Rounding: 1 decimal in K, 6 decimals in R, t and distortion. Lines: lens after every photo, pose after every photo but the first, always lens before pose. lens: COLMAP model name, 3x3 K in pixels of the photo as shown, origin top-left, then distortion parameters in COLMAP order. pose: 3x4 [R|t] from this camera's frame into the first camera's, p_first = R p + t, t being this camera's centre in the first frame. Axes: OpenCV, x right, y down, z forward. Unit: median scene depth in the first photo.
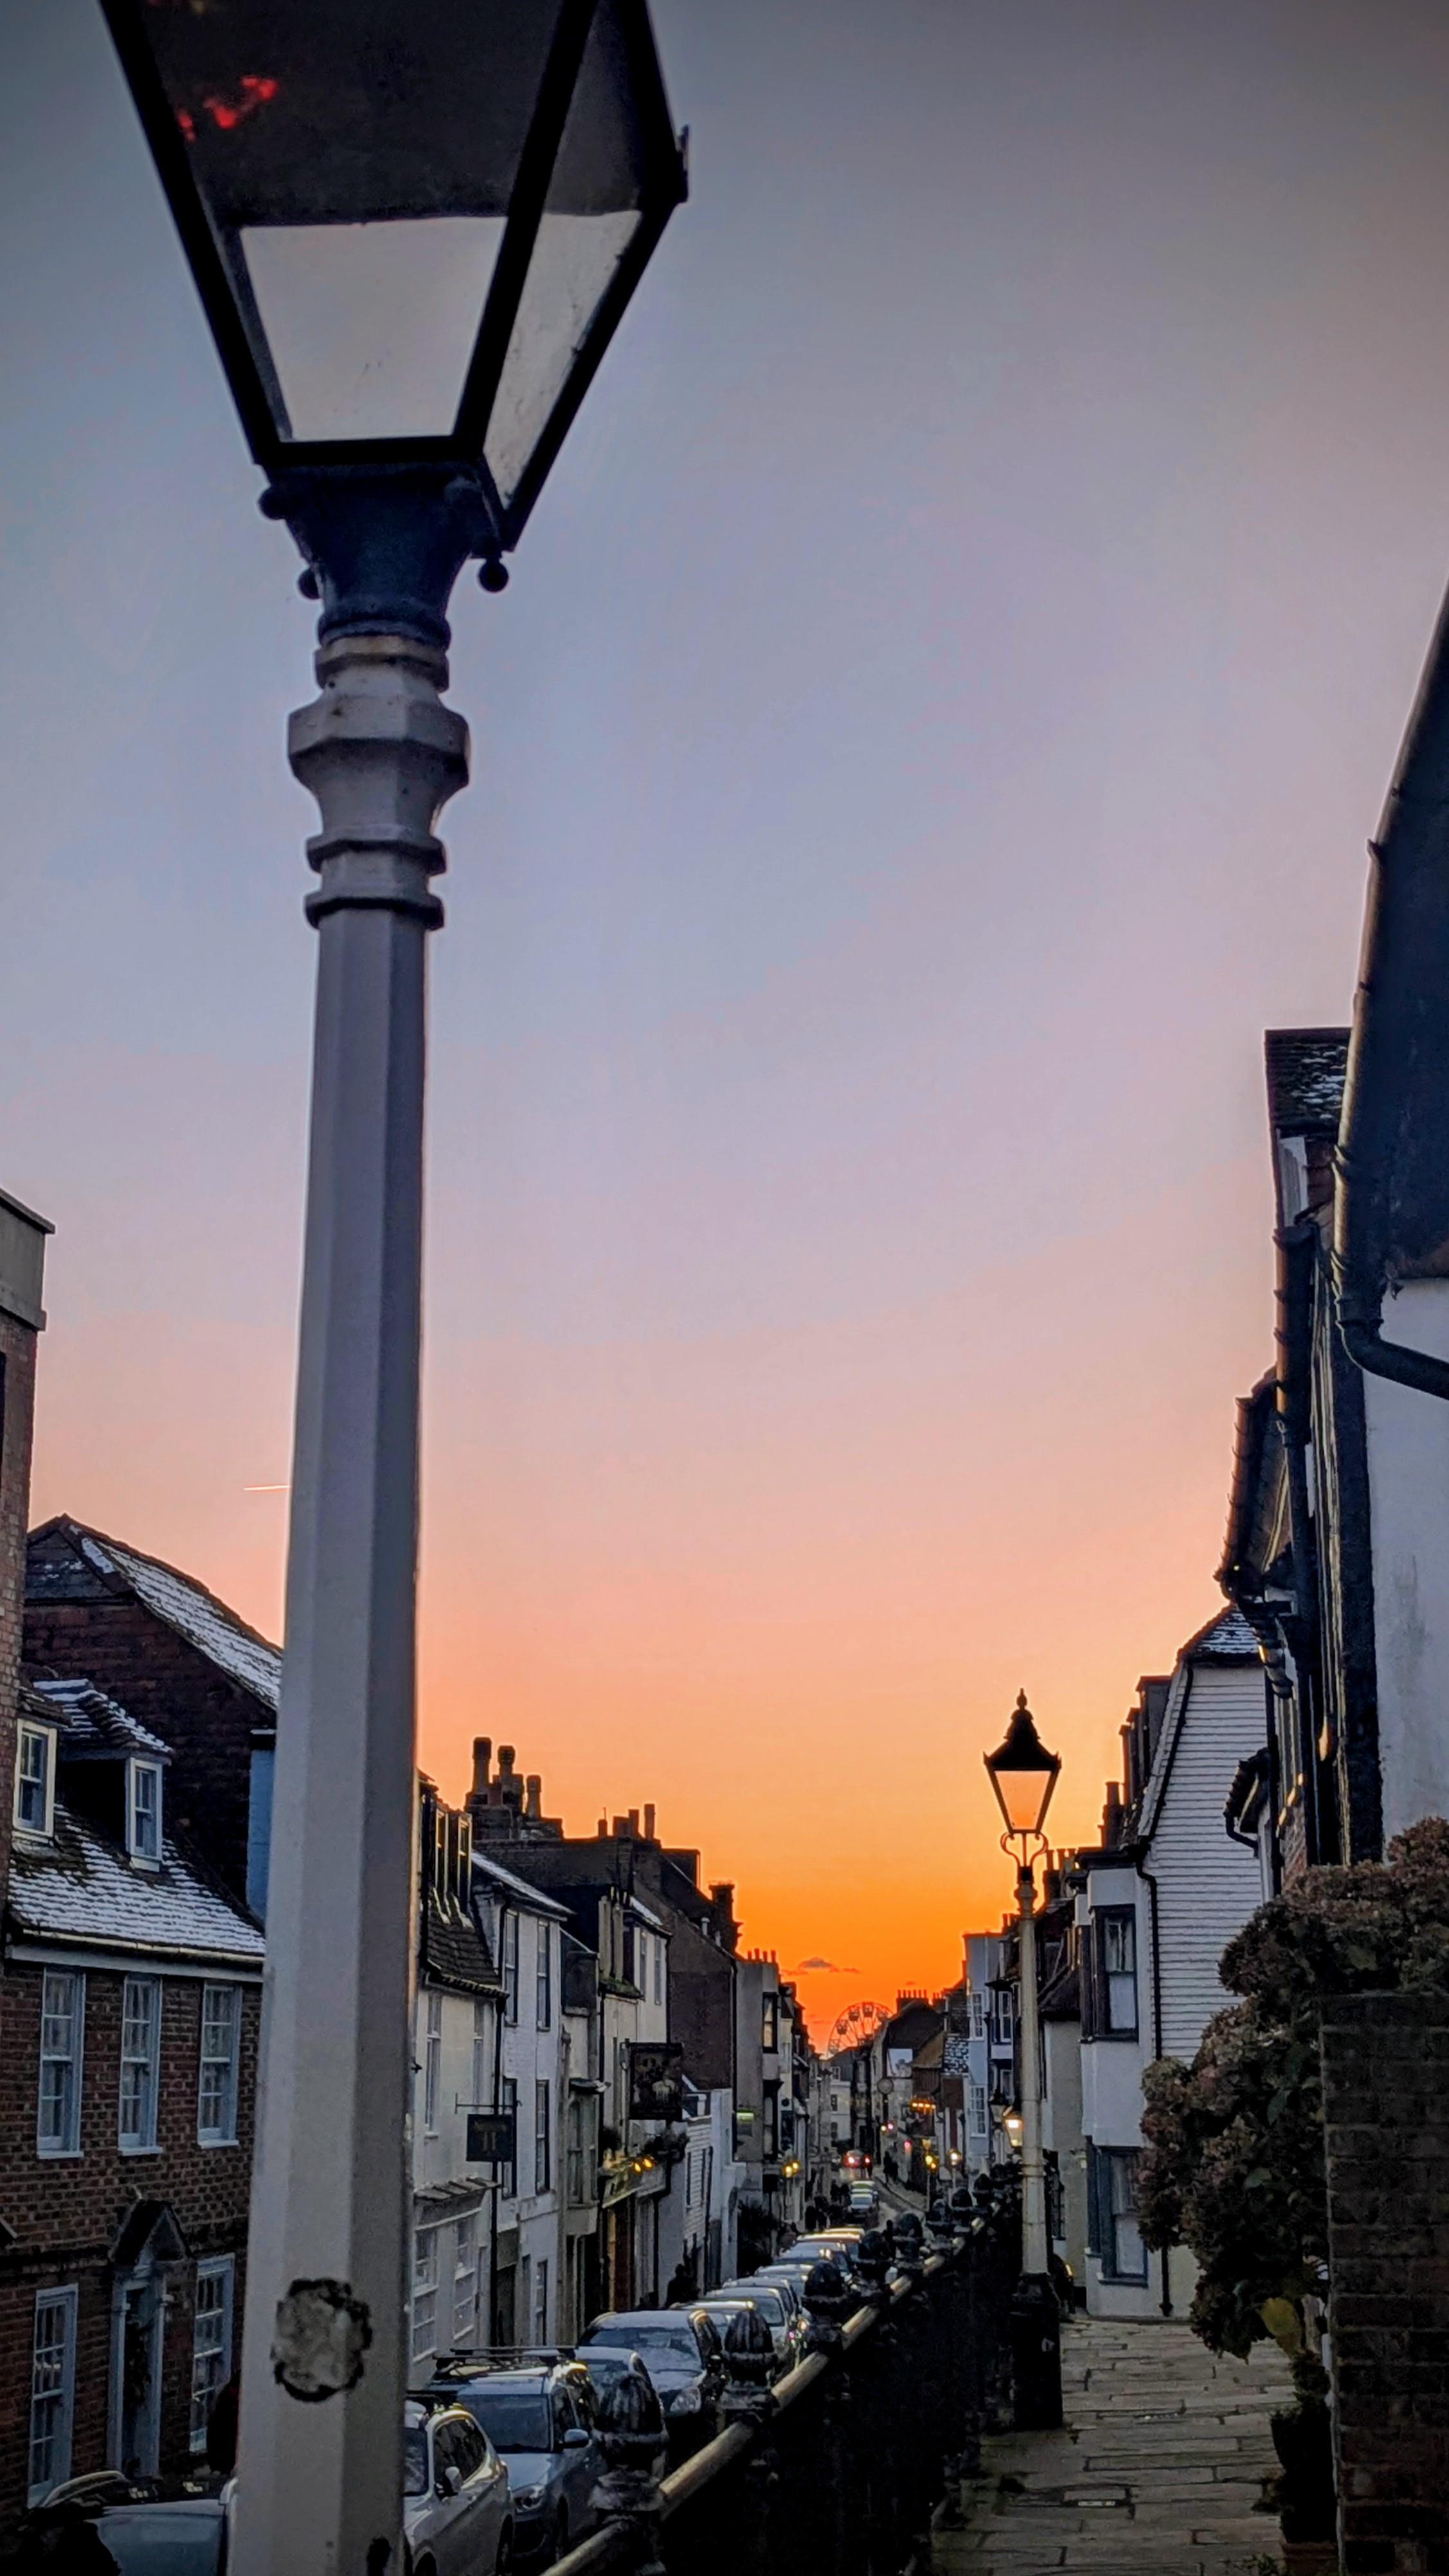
lens RADIAL K [[3071.4, 0, 730.7], [0, 3071.4, 1285.2], [0, 0, 1]] dist [0.020918, 0.000000]
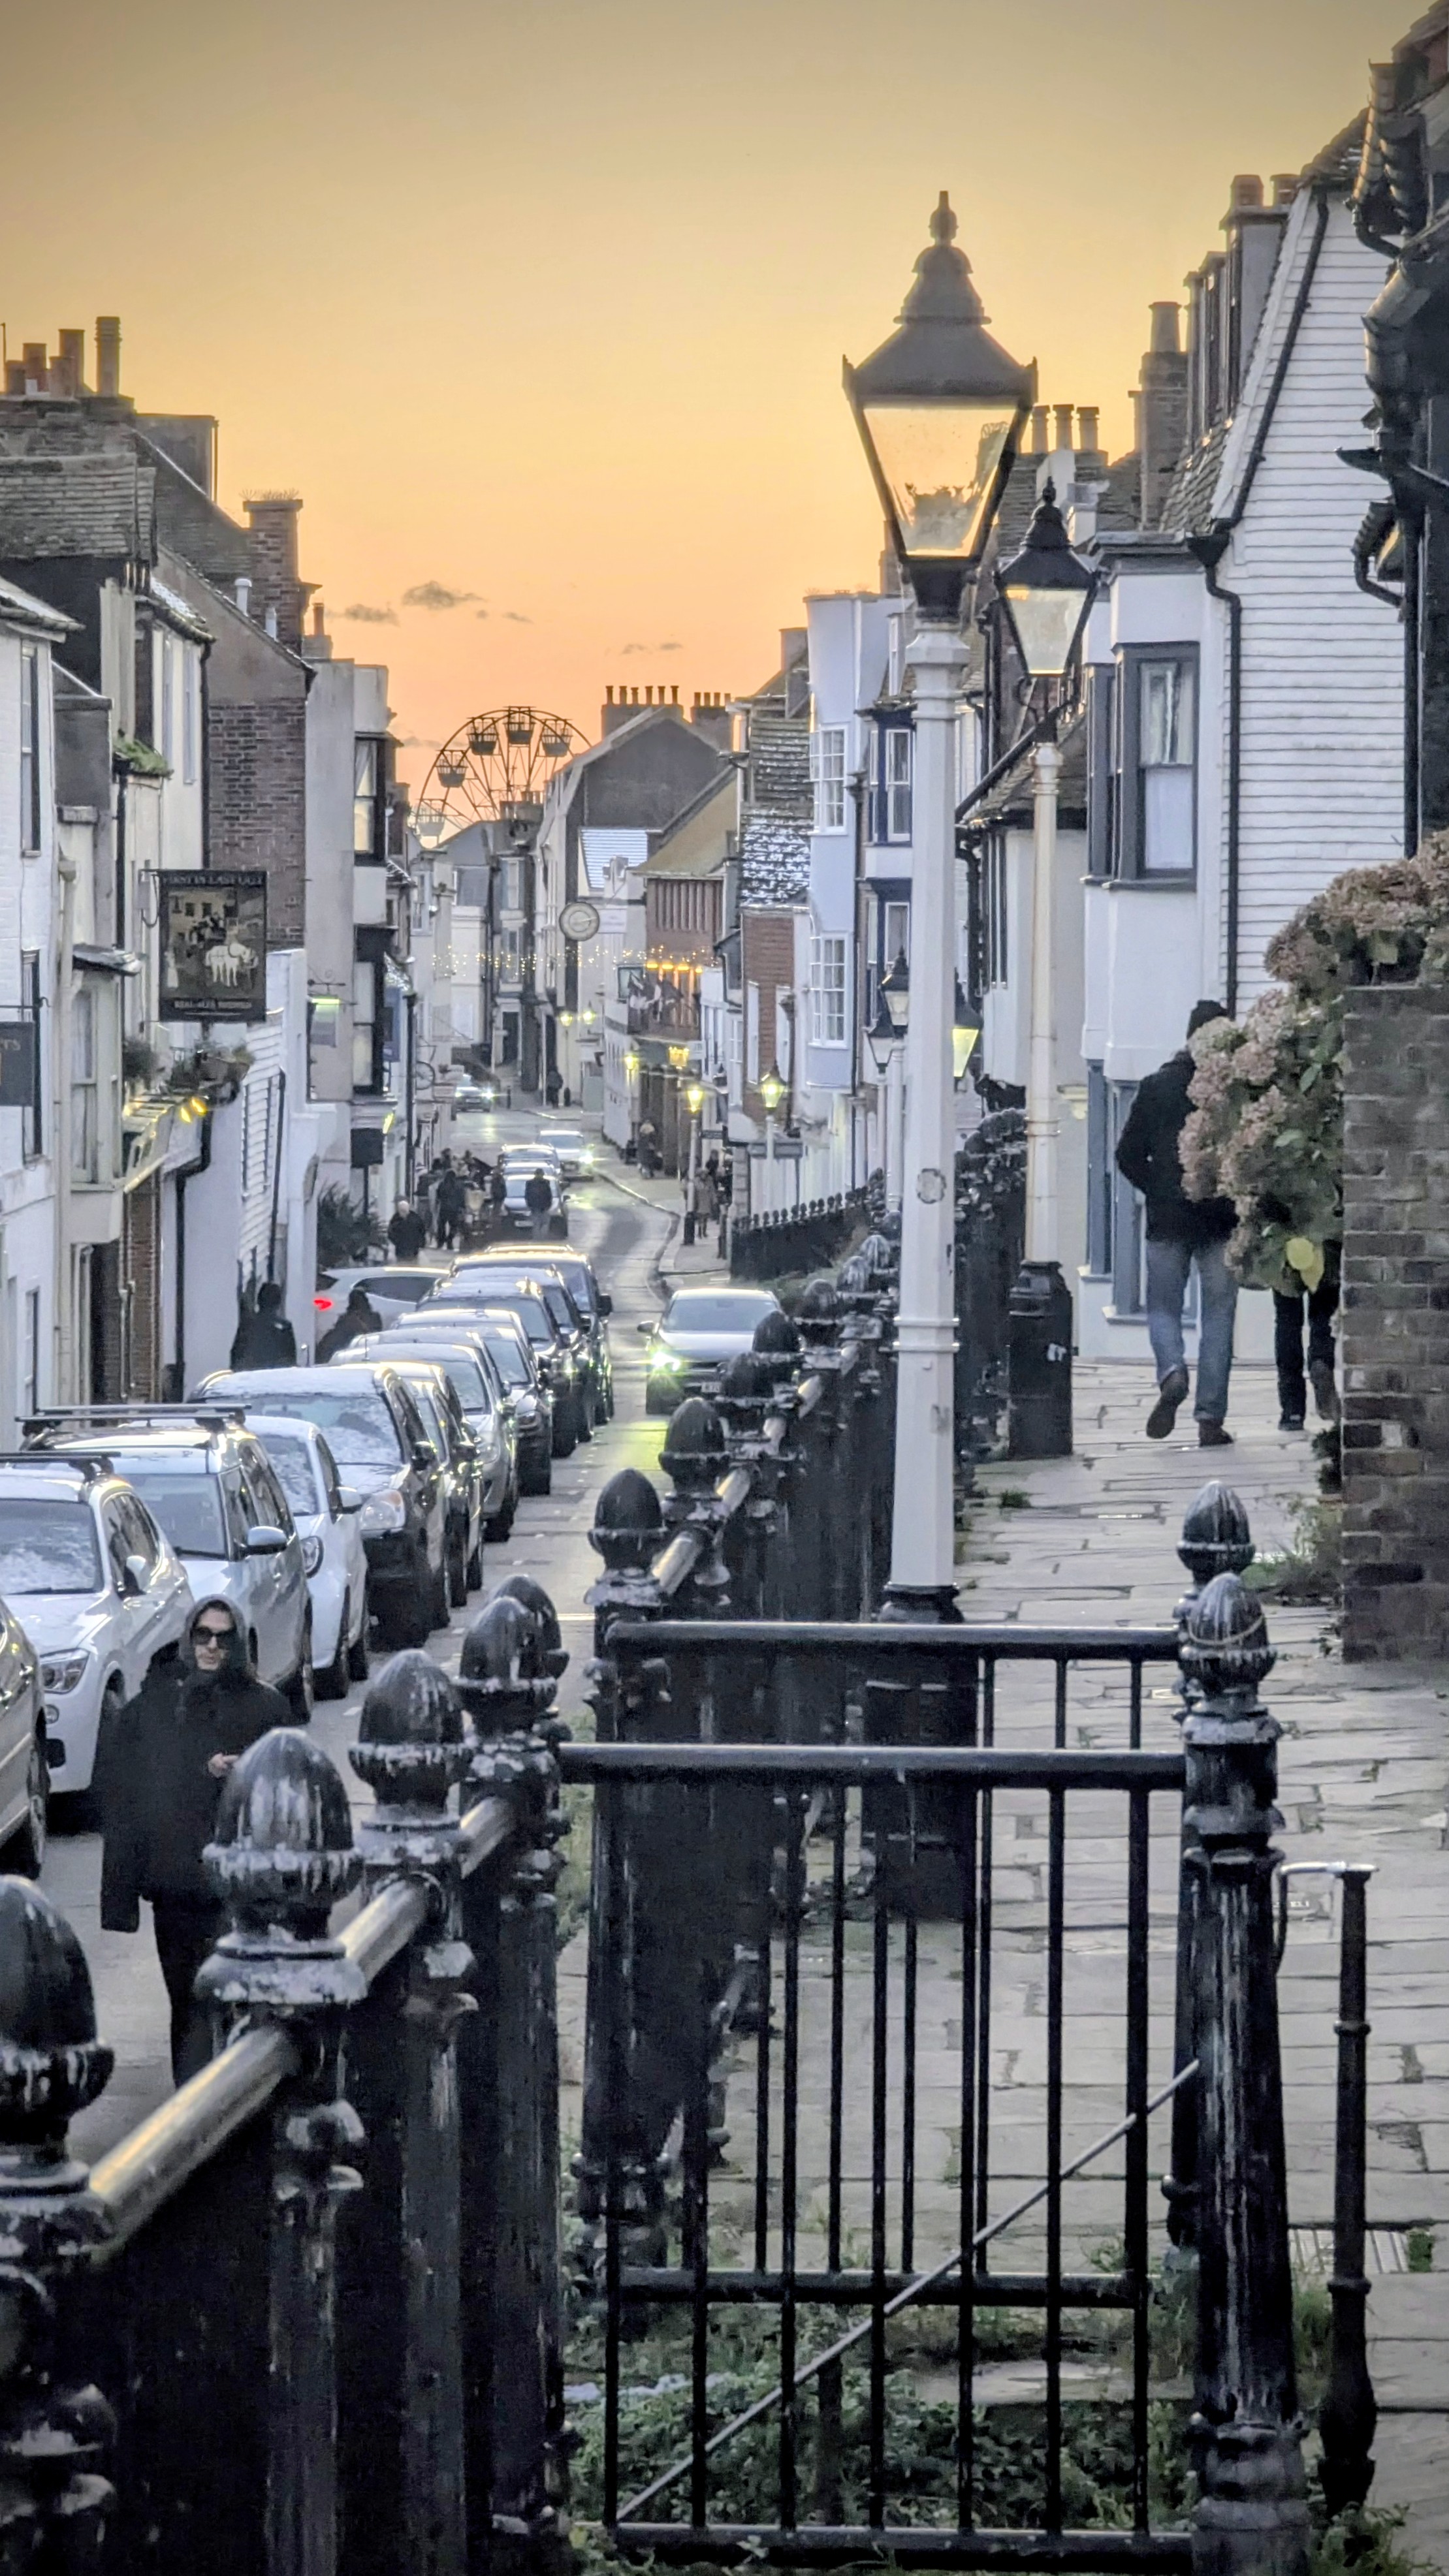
lens RADIAL K [[8803.6, 0, 723.8], [0, 8803.6, 1287.6], [0, 0, 1]] dist [0.185935, 0.000000]
pose [[0.997270, -0.000210, 0.073842, -0.059888], [-0.021594, 0.955452, 0.294354, -0.131945], [-0.070614, -0.295145, 0.952839, -0.454335]]
